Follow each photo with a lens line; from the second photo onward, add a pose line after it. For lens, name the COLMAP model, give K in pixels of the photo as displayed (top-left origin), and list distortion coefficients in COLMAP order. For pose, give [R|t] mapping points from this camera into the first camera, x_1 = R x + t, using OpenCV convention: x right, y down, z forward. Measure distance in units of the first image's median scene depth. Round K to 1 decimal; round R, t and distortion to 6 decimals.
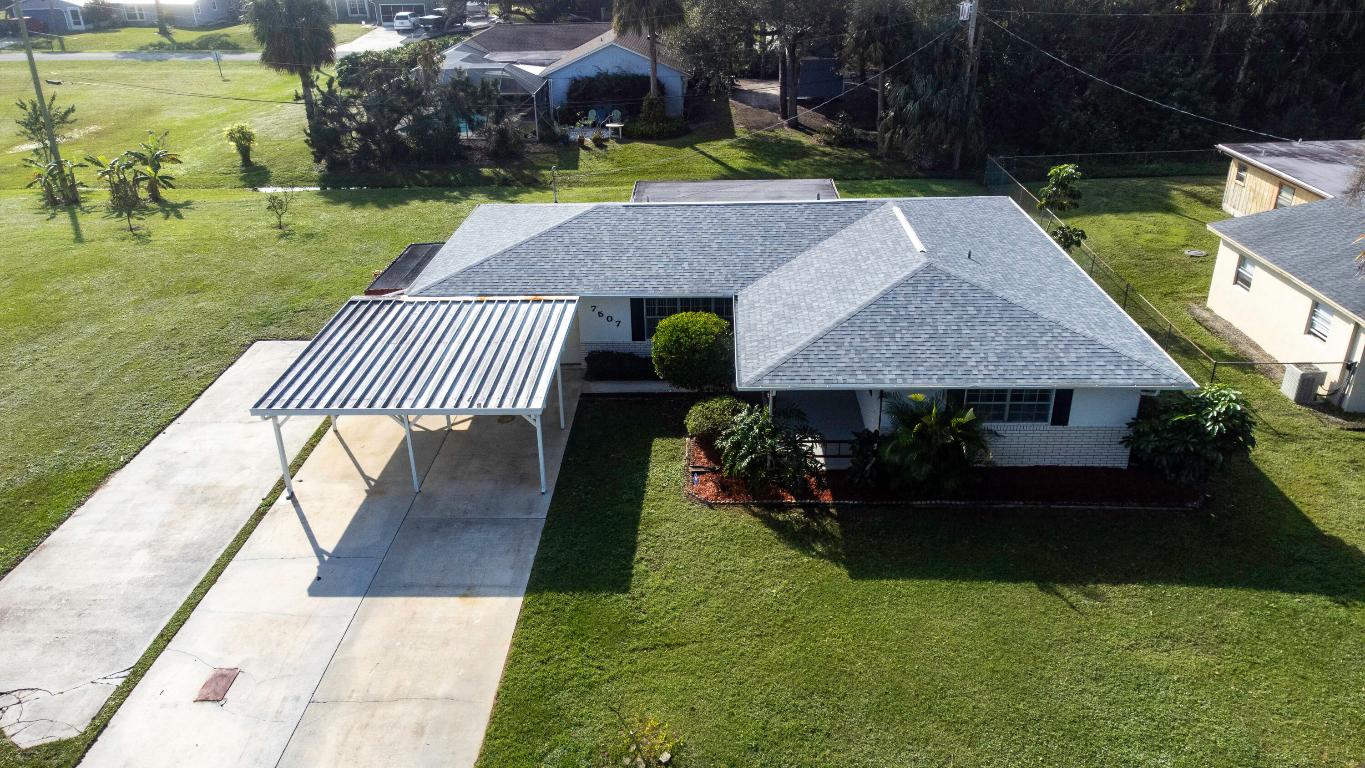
lens RADIAL K [[1014.2, 0, 679.8], [0, 1014.2, 383.2], [0, 0, 1]] dist [0.026798, 0.032629]
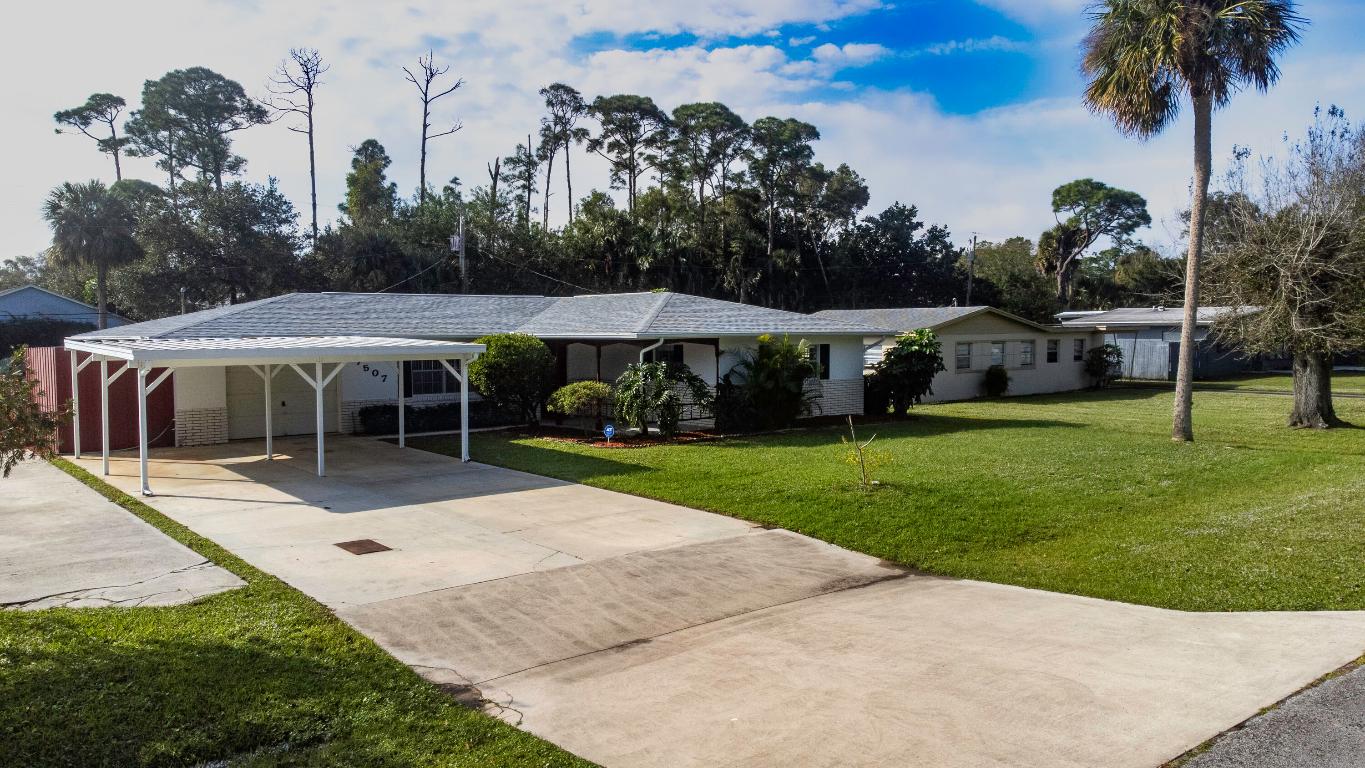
lens RADIAL K [[1014.2, 0, 679.8], [0, 1014.2, 383.2], [0, 0, 1]] dist [0.026798, 0.032629]
pose [[0.753851, -0.018878, 0.656775, -0.566889], [0.268730, 0.921017, -0.281978, 0.339222], [-0.599578, 0.389064, 0.699382, 0.224481]]
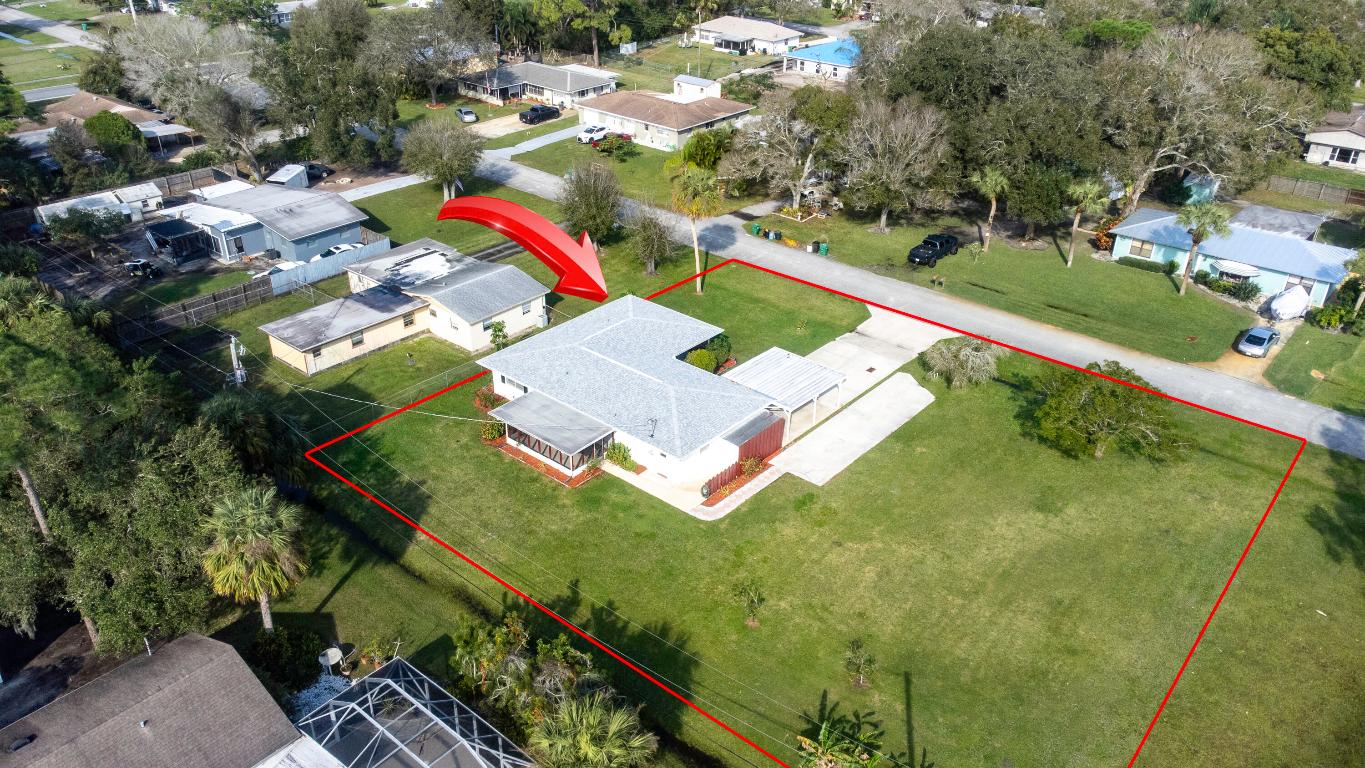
lens RADIAL K [[1014.2, 0, 679.8], [0, 1014.2, 383.2], [0, 0, 1]] dist [0.026798, 0.032629]
pose [[-0.780605, -0.292661, 0.552273, -1.645791], [0.267843, 0.641725, 0.718644, -2.215523], [-0.564727, 0.708899, -0.422546, 2.471723]]
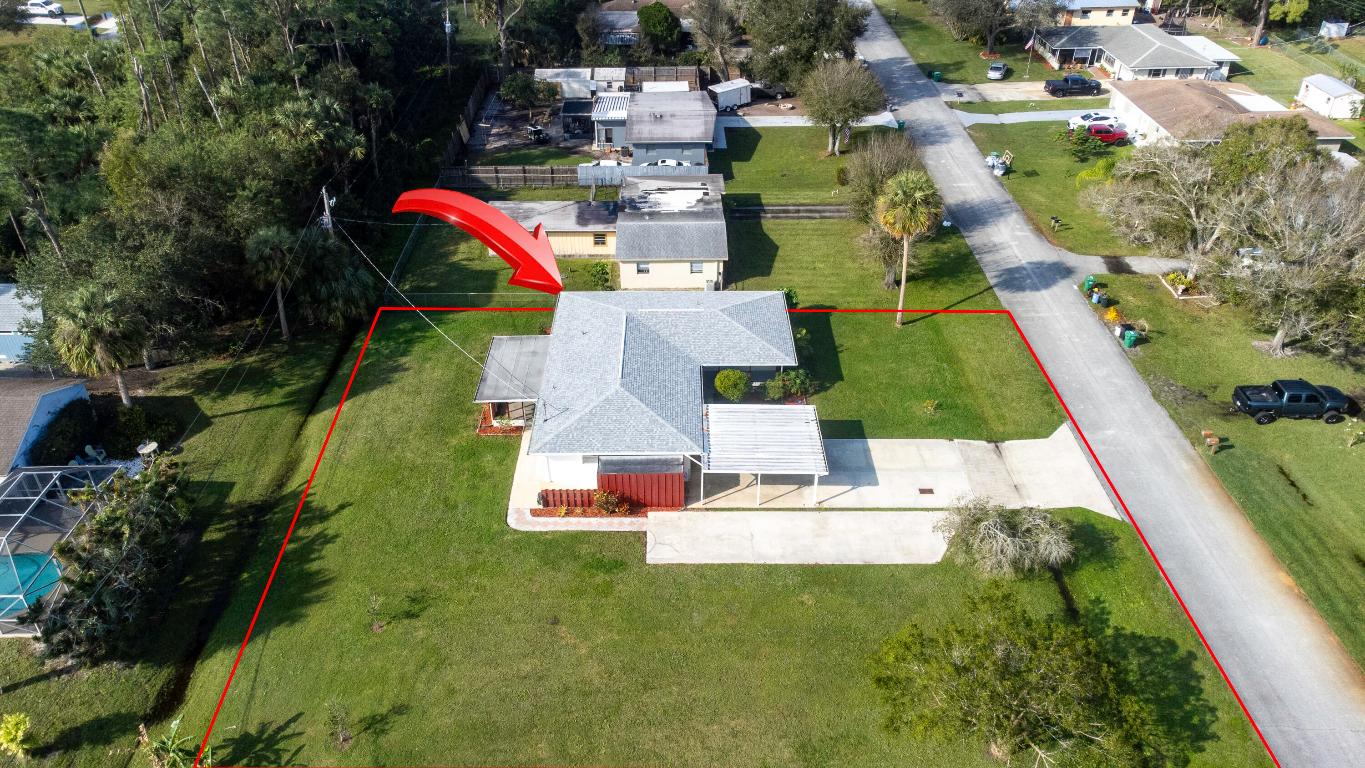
lens RADIAL K [[1014.2, 0, 679.8], [0, 1014.2, 383.2], [0, 0, 1]] dist [0.026798, 0.032629]
pose [[-0.039589, -0.525674, 0.849765, -2.199137], [0.424839, 0.760881, 0.490482, -1.382493], [-0.904403, 0.380431, 0.193204, 0.712420]]
